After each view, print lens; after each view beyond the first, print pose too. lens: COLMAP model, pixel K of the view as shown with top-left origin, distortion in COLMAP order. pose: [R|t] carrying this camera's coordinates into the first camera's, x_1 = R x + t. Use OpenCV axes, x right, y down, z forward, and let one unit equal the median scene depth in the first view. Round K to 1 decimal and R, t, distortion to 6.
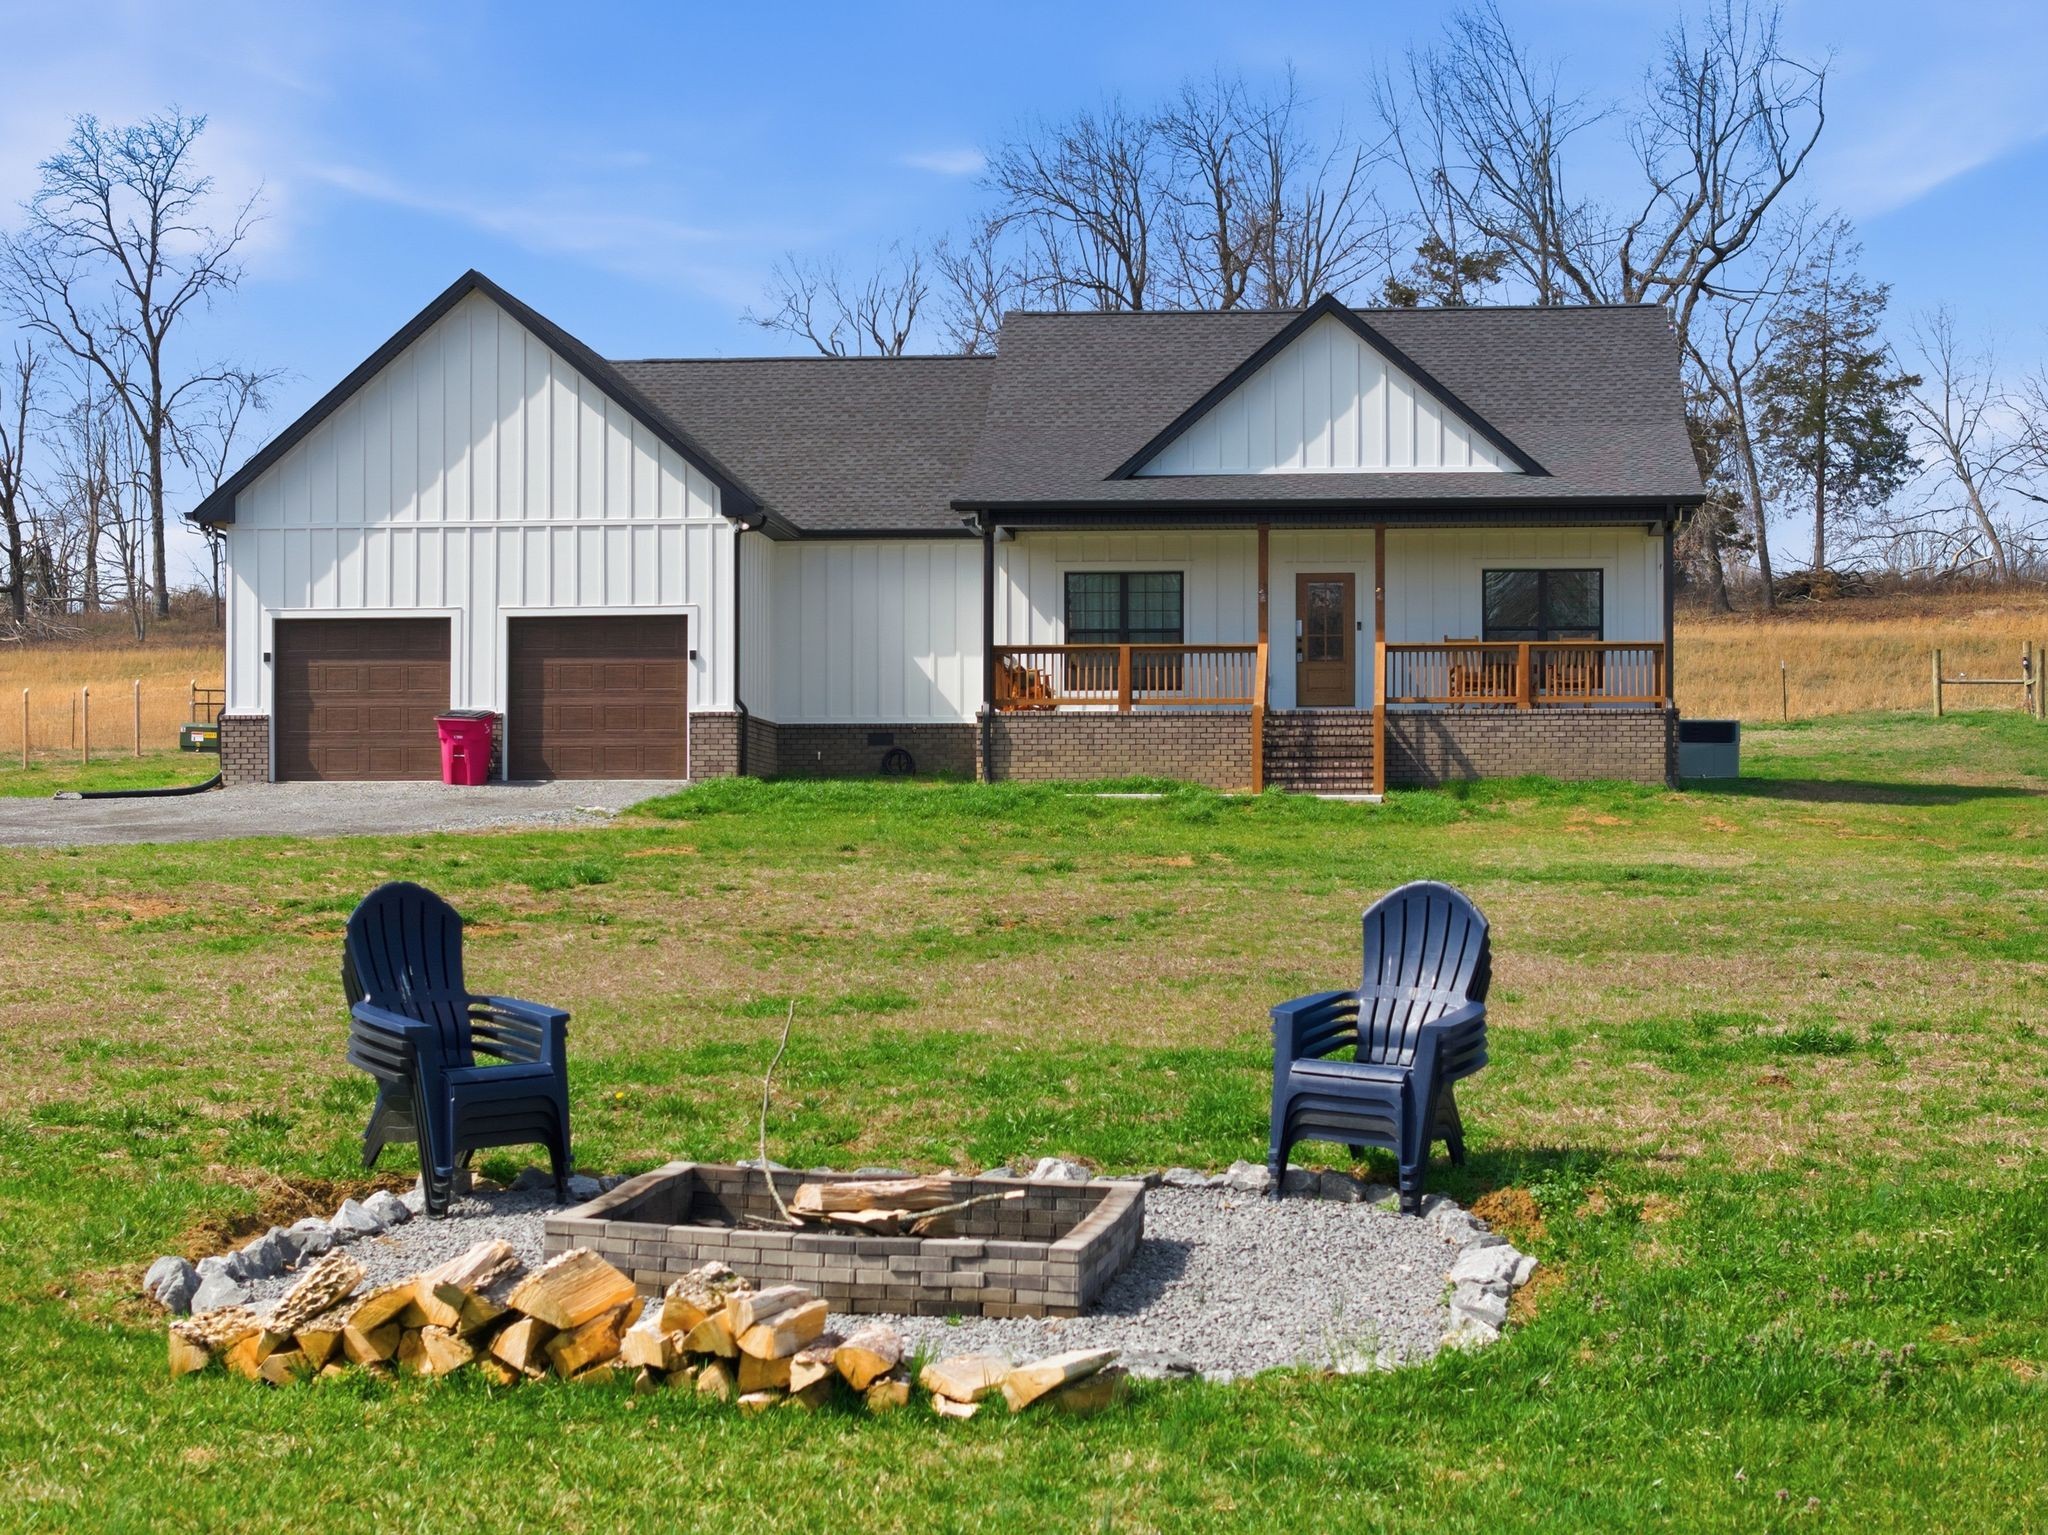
lens RADIAL K [[4149.4, 0, 1024.0], [0, 4149.4, 767.5], [0, 0, 1]] dist [-0.202423, -0.061166]
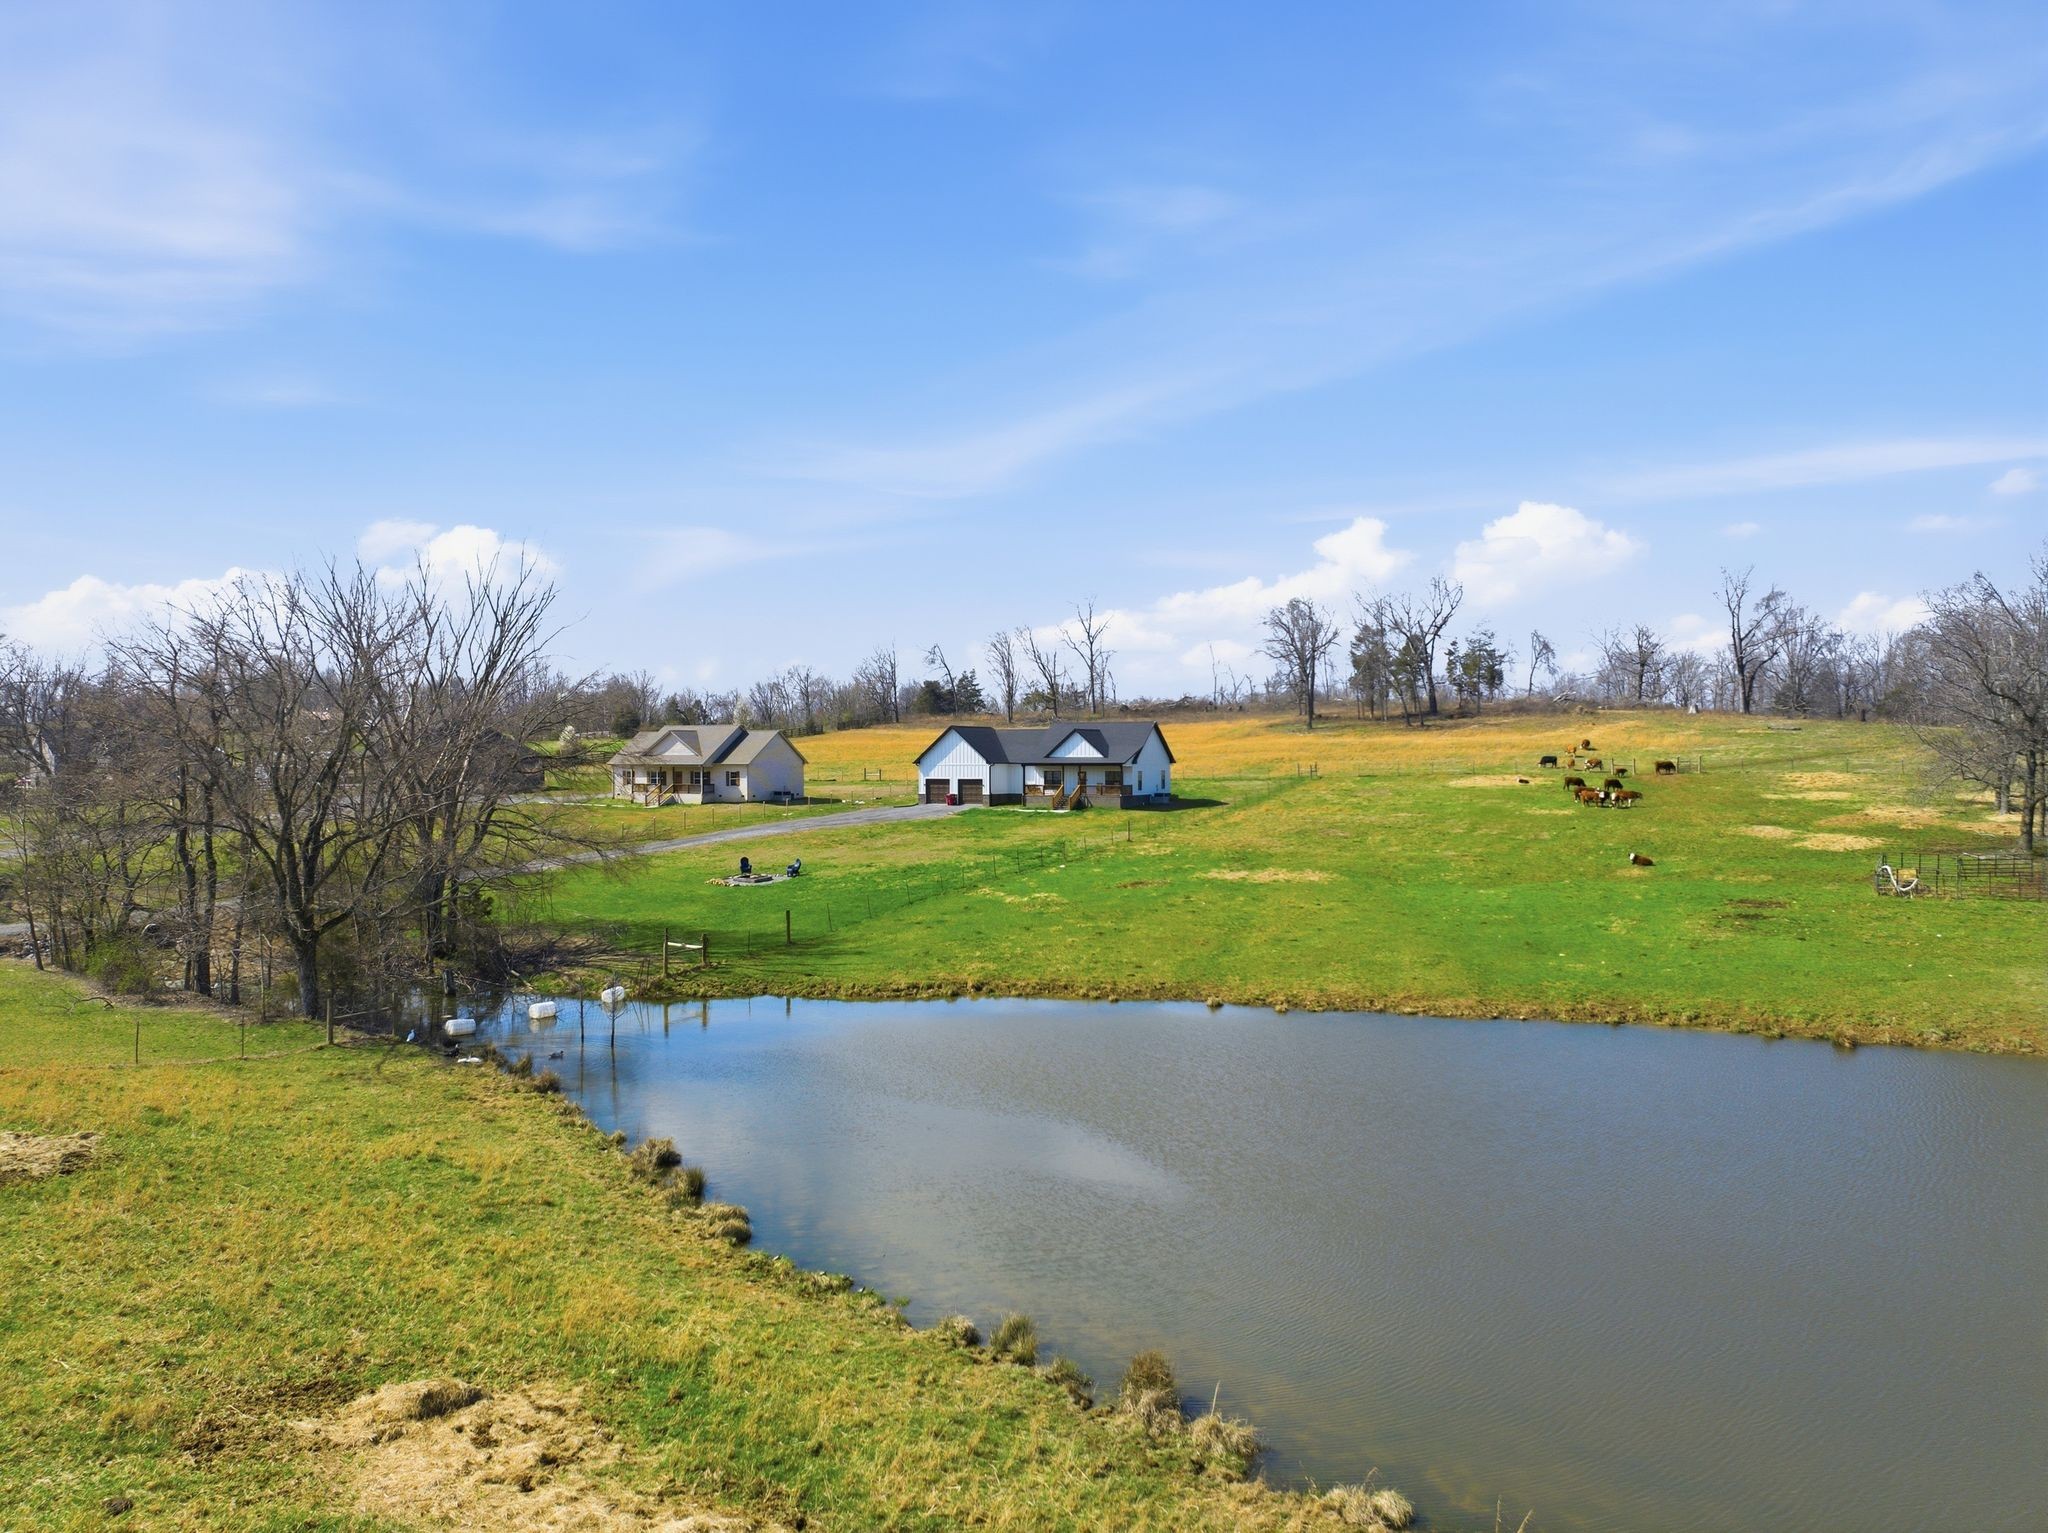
lens RADIAL K [[1394.8, 0, 1023.2], [0, 1394.8, 713.1], [0, 0, 1]] dist [0.029821, 0.000922]
pose [[0.930913, -0.012672, -0.365022, 0.766639], [0.014305, 0.999896, 0.001768, -0.141837], [0.364961, -0.006867, 0.930997, -0.990820]]
